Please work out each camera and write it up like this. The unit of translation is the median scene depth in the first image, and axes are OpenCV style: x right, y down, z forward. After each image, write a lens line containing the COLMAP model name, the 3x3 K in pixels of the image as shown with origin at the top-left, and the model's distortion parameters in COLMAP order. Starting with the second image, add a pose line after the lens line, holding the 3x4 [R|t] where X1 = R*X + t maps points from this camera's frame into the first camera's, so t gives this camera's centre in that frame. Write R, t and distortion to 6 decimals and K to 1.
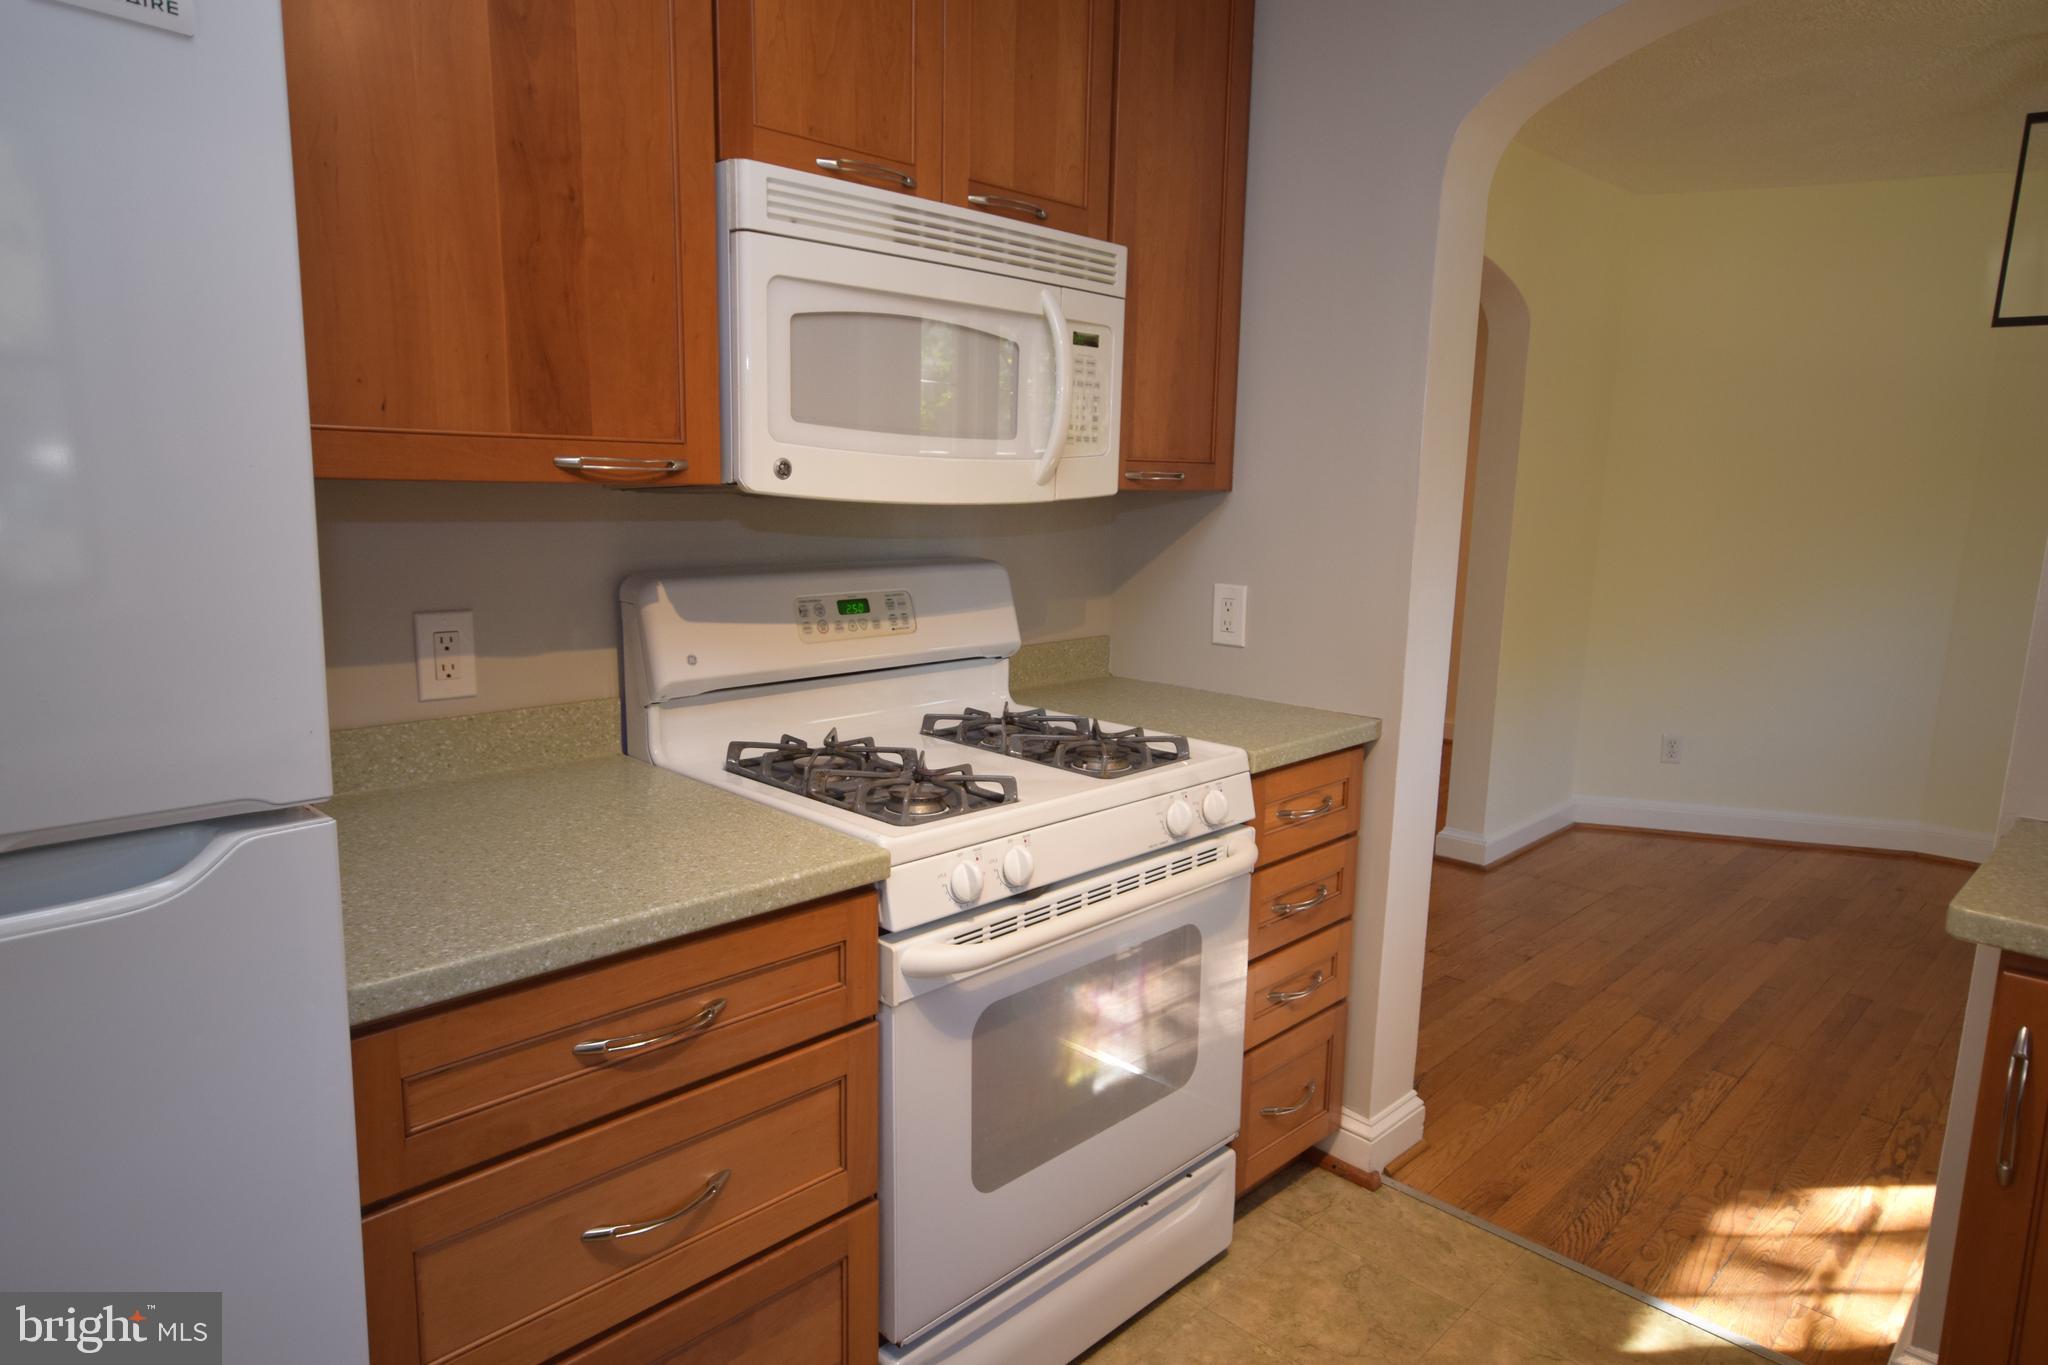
lens RADIAL K [[1176.2, 0, 1024.0], [0, 1176.2, 682.5], [0, 0, 1]] dist [0.002406, 0.001339]
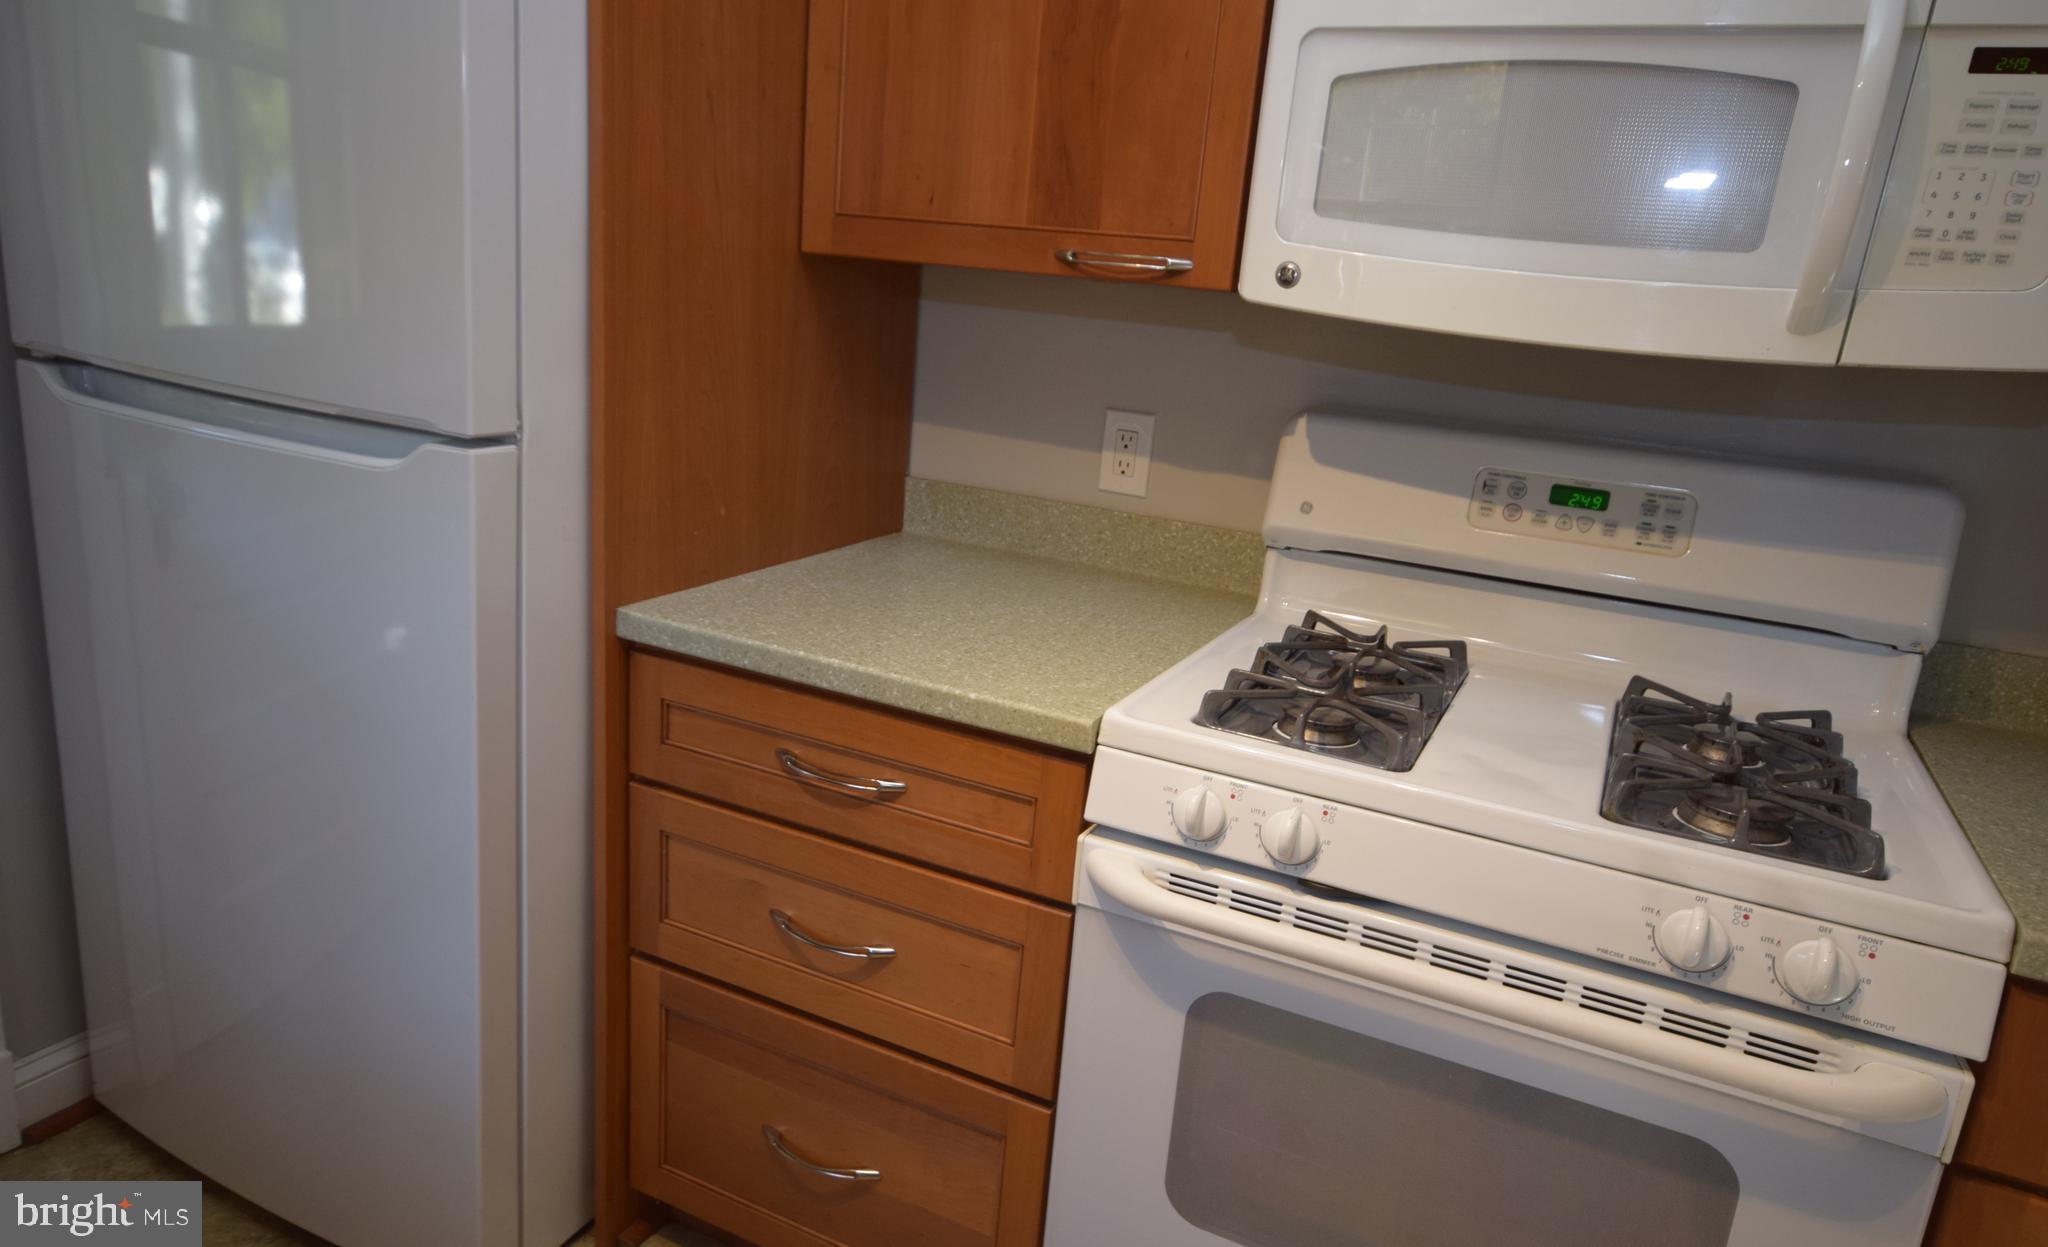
lens RADIAL K [[1273.4, 0, 1024.0], [0, 1273.4, 623.5], [0, 0, 1]] dist [0.002171, 0.002244]
pose [[0.357563, 0.260421, -0.896844, 0.556121], [-0.236537, 0.954273, 0.182792, -0.065764], [0.903437, 0.146777, 0.402812, 0.485996]]
